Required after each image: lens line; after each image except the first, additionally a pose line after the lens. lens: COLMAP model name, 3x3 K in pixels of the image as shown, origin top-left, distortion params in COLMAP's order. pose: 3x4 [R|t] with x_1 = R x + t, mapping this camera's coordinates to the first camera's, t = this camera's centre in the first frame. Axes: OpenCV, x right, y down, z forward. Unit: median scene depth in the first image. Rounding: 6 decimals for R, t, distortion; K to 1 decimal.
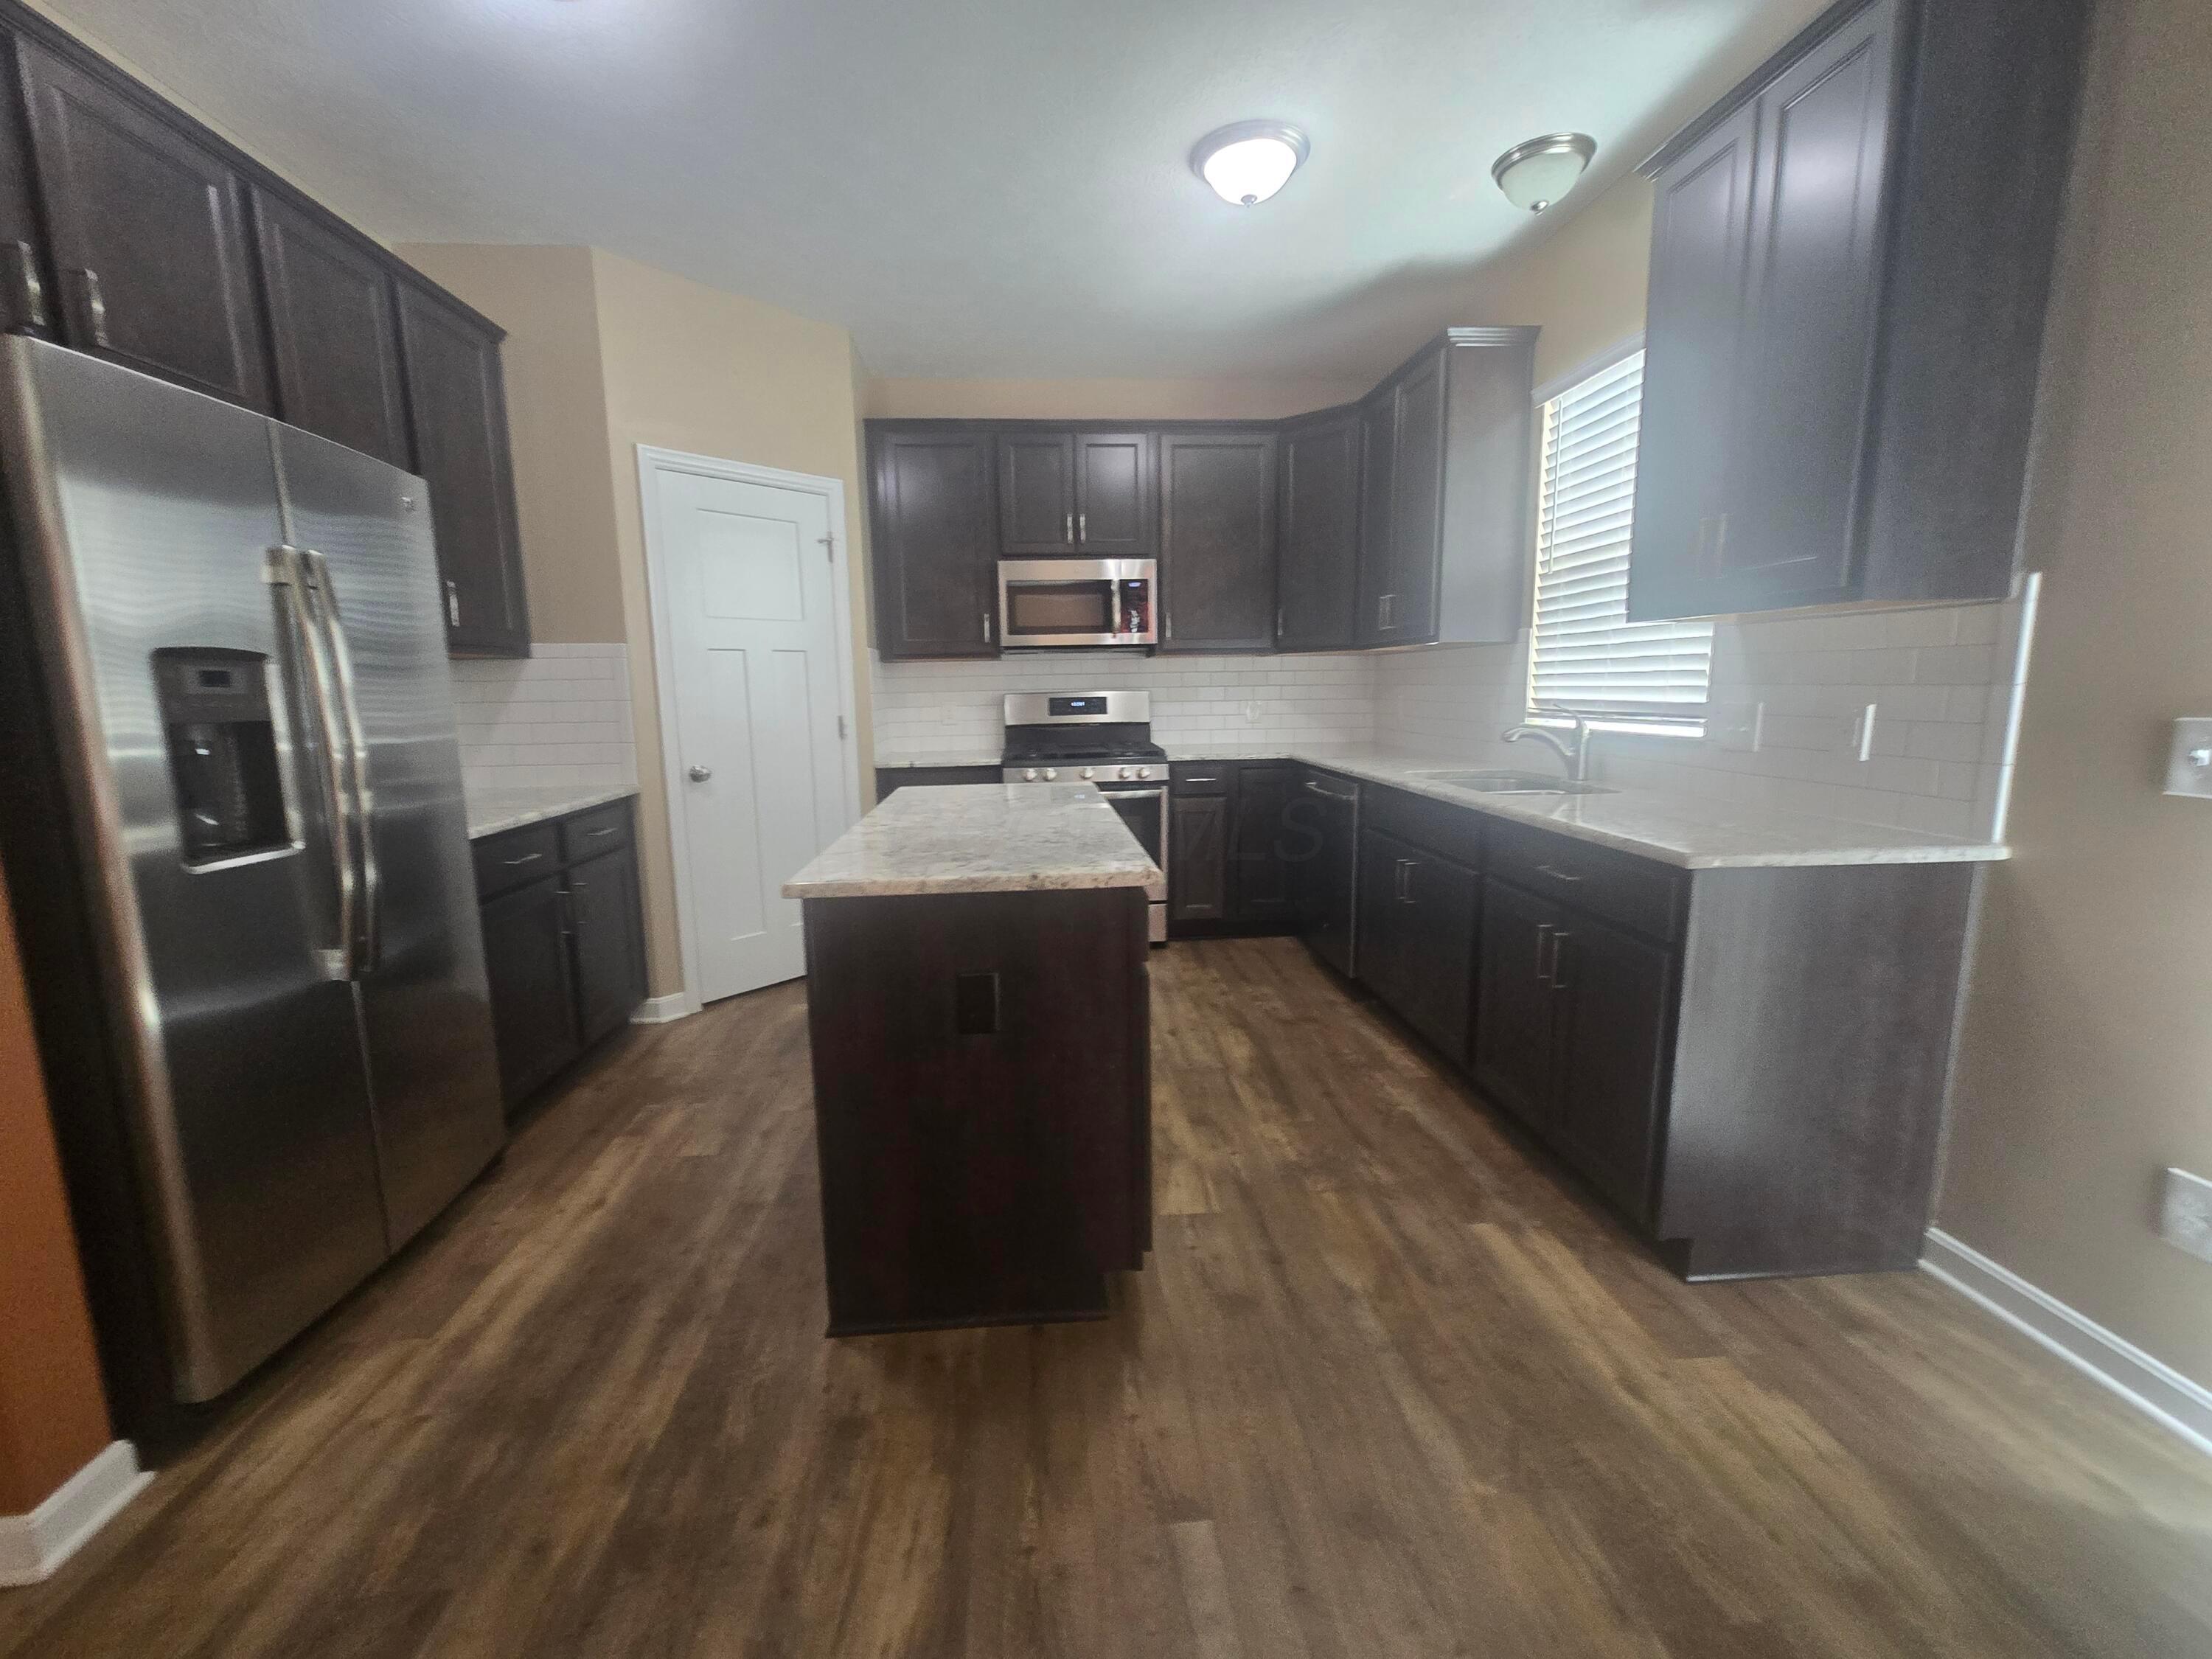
lens RADIAL K [[916.7, 0, 1105.1], [0, 916.7, 828.7], [0, 0, 1]] dist [0.000934, 0.001063]
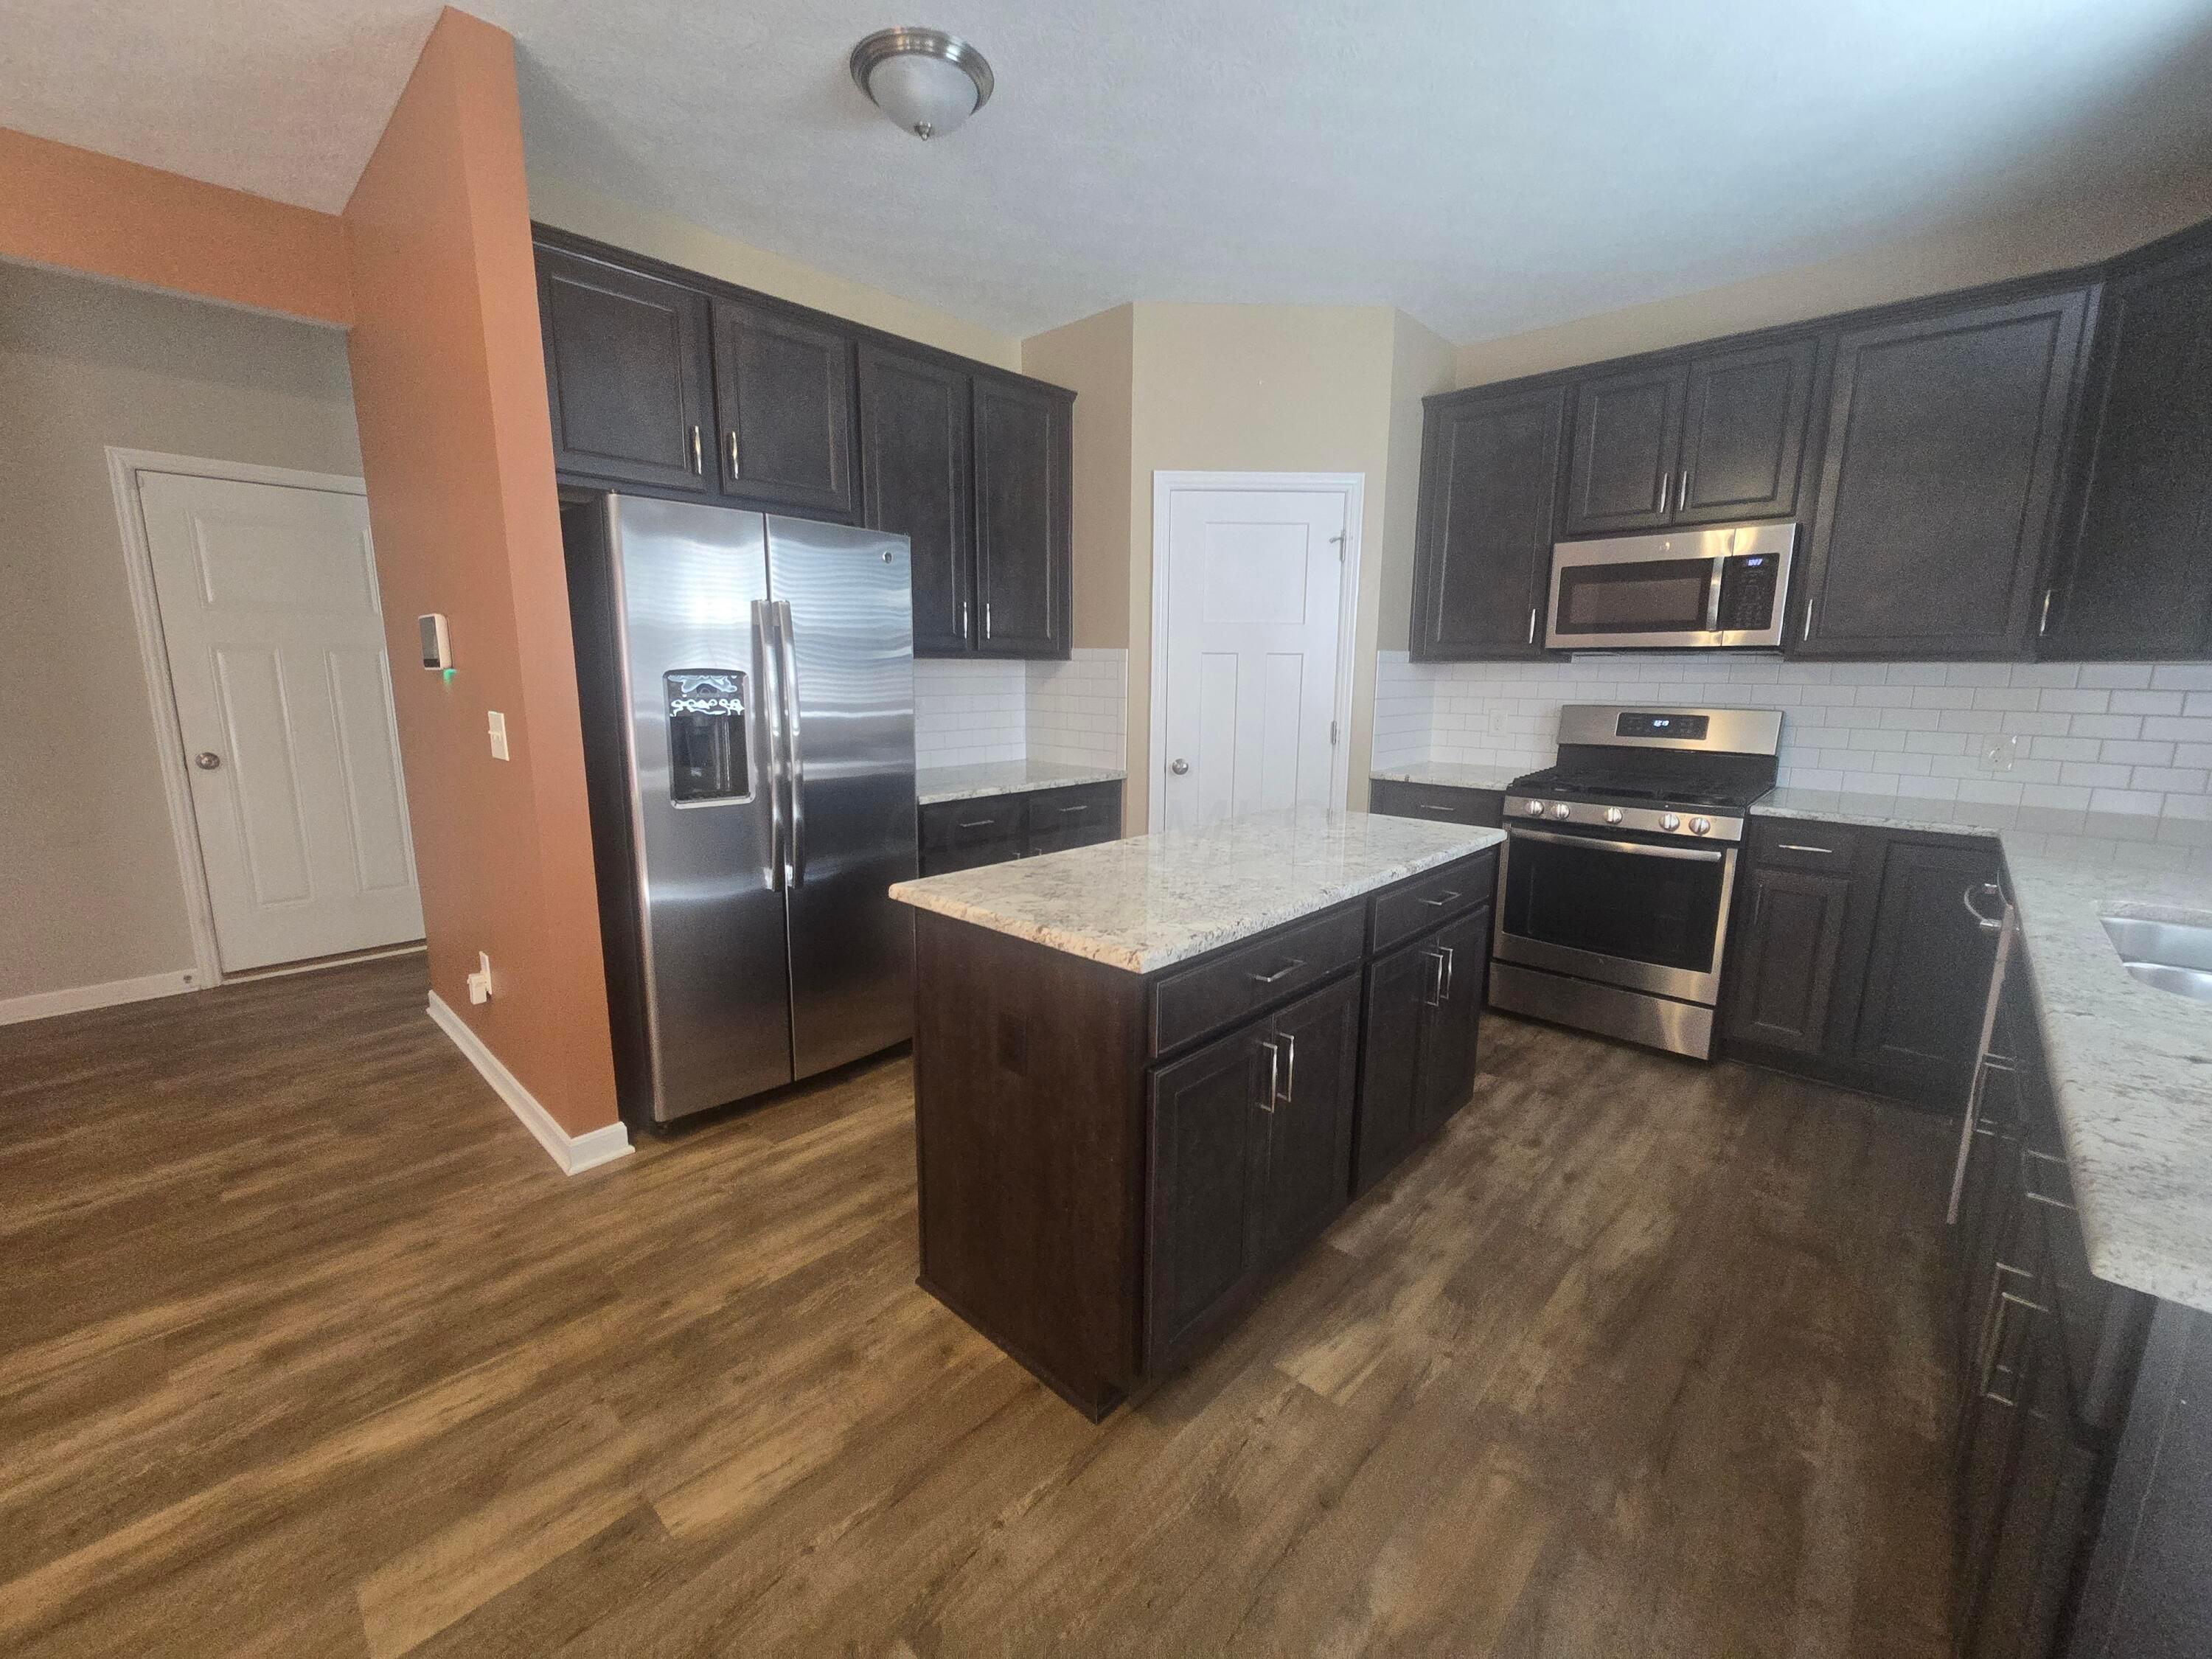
lens RADIAL K [[916.7, 0, 1093.5], [0, 916.7, 832.5], [0, 0, 1]] dist [0.000934, 0.001063]
pose [[0.669561, 0.155347, -0.726330, 0.387849], [-0.136079, 0.986988, 0.085654, -0.082126], [0.730185, 0.041487, 0.681988, 0.241647]]
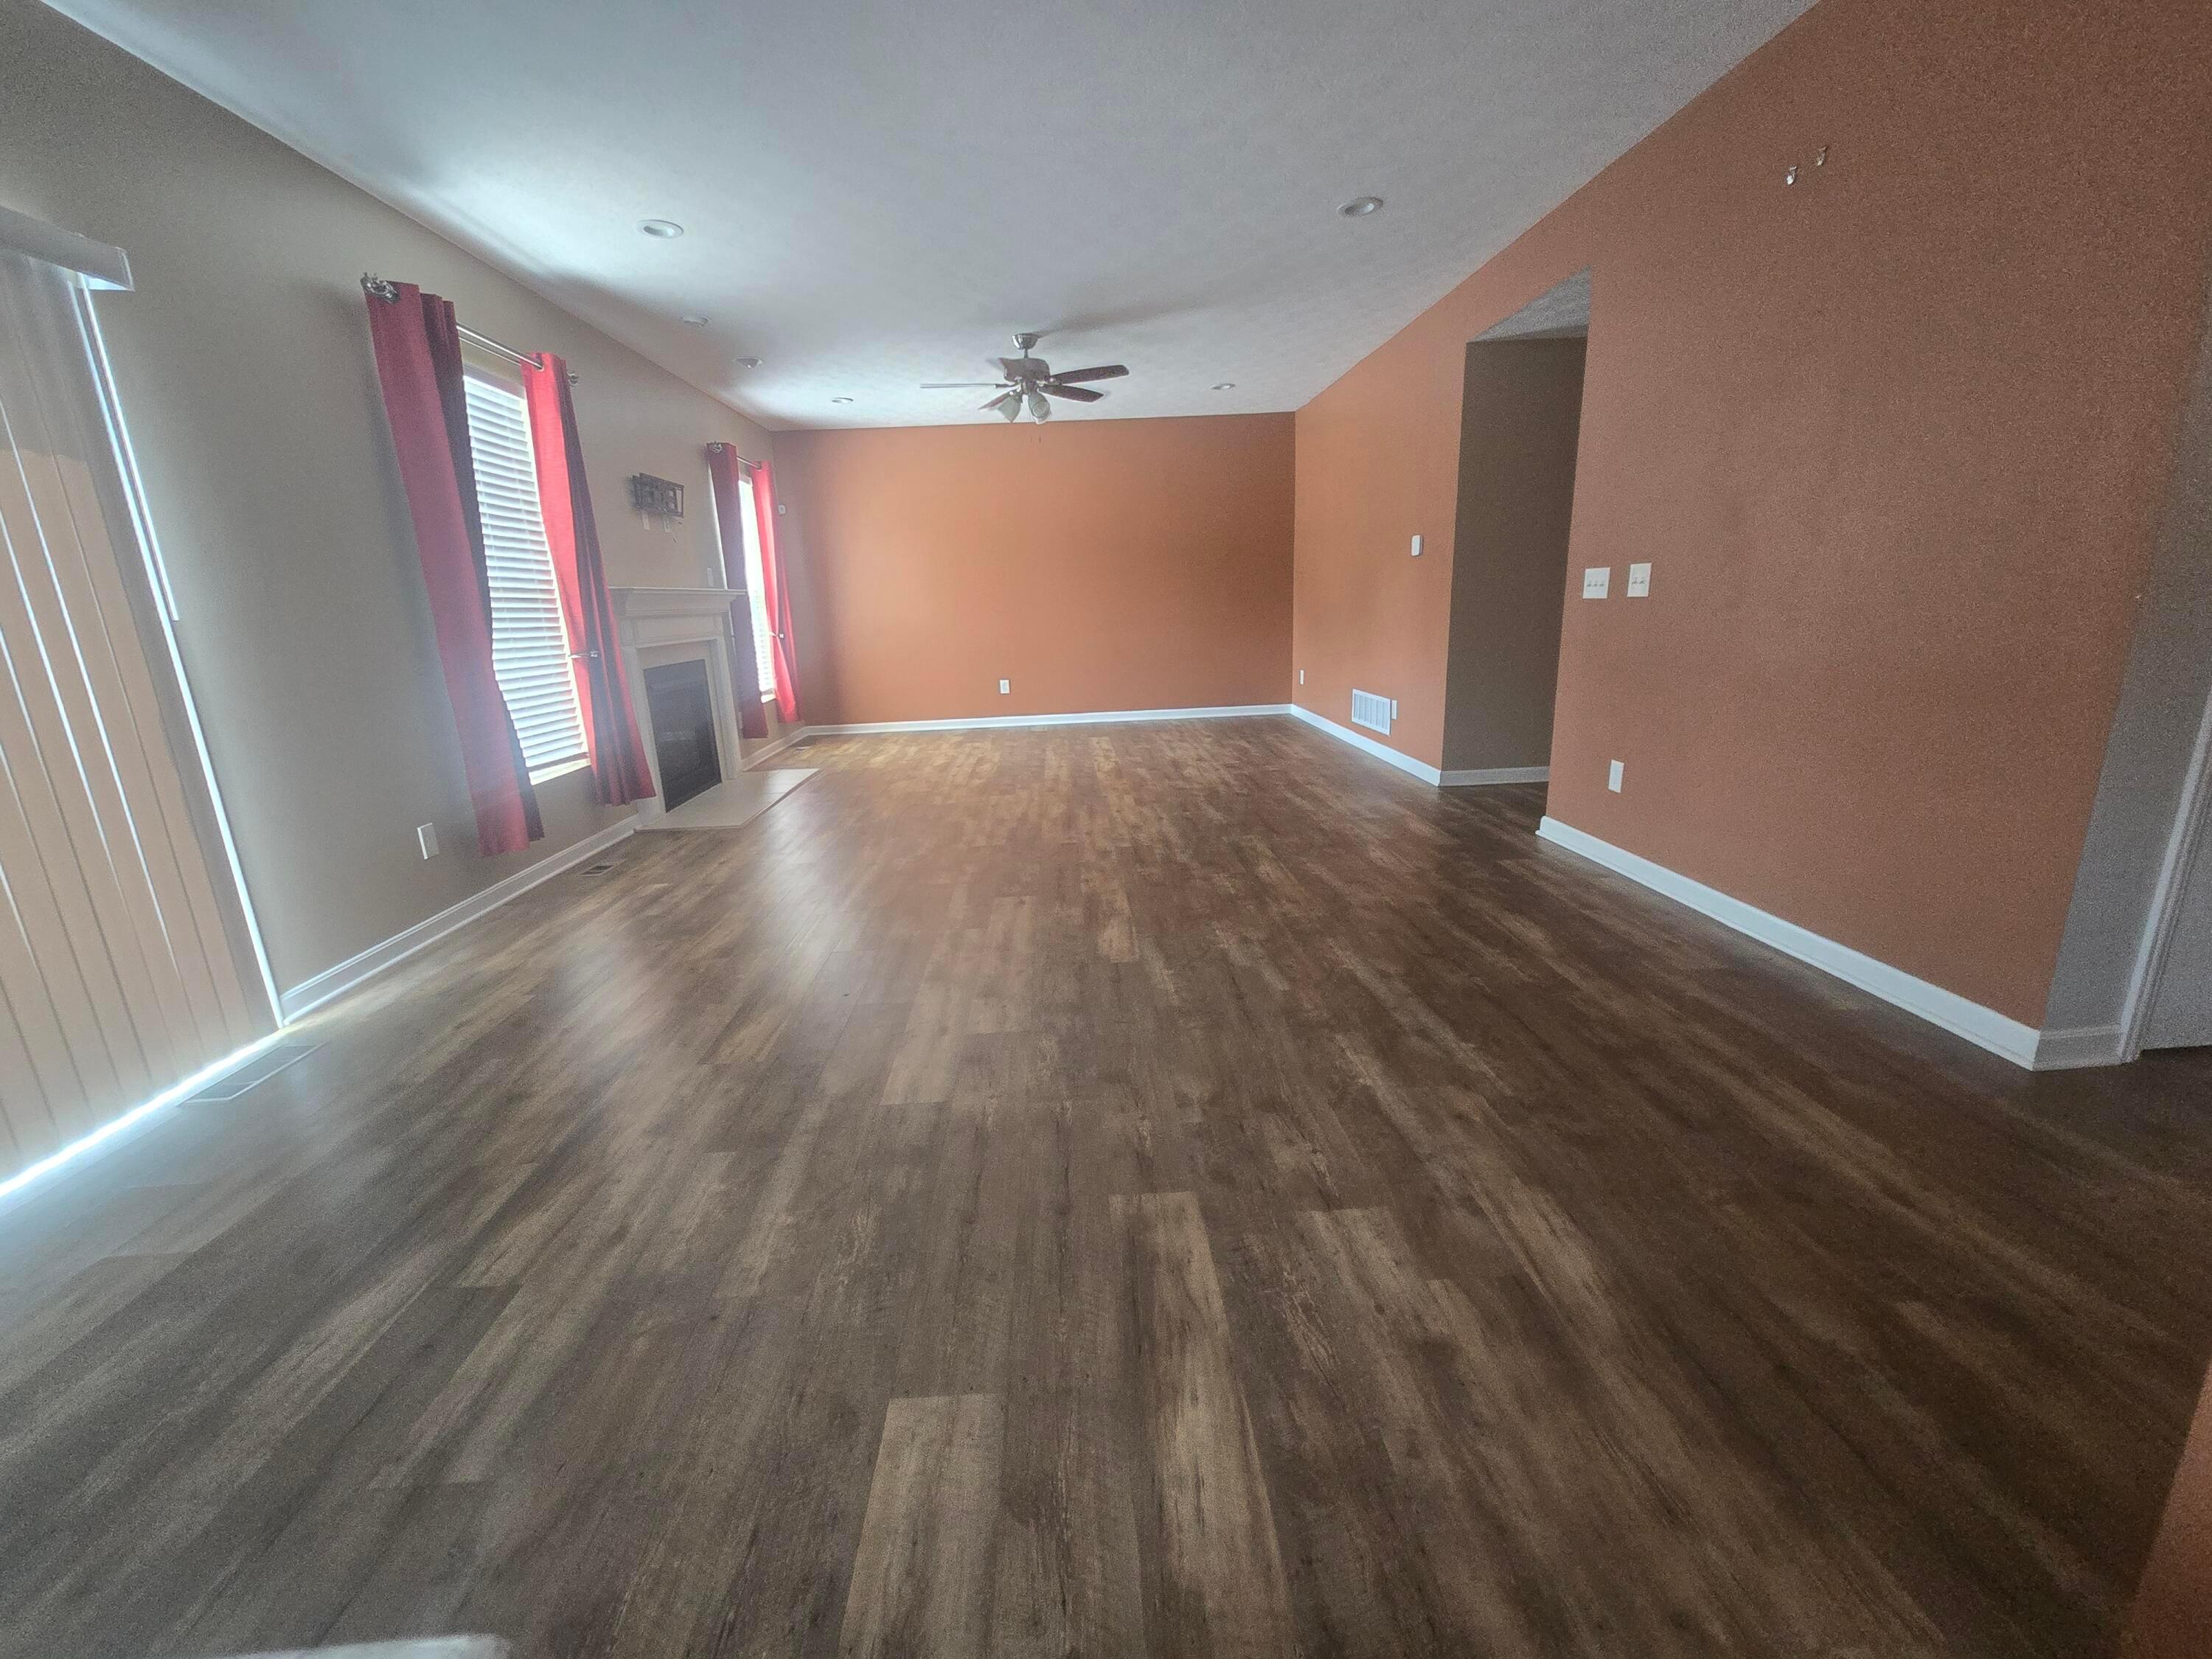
lens RADIAL K [[916.7, 0, 1098.6], [0, 916.7, 839.1], [0, 0, 1]] dist [0.000934, 0.001063]
pose [[-0.997272, 0.048558, 0.055587, -0.288495], [0.066834, 0.913669, 0.400927, -0.072199], [-0.031320, 0.403548, -0.914422, 0.657396]]
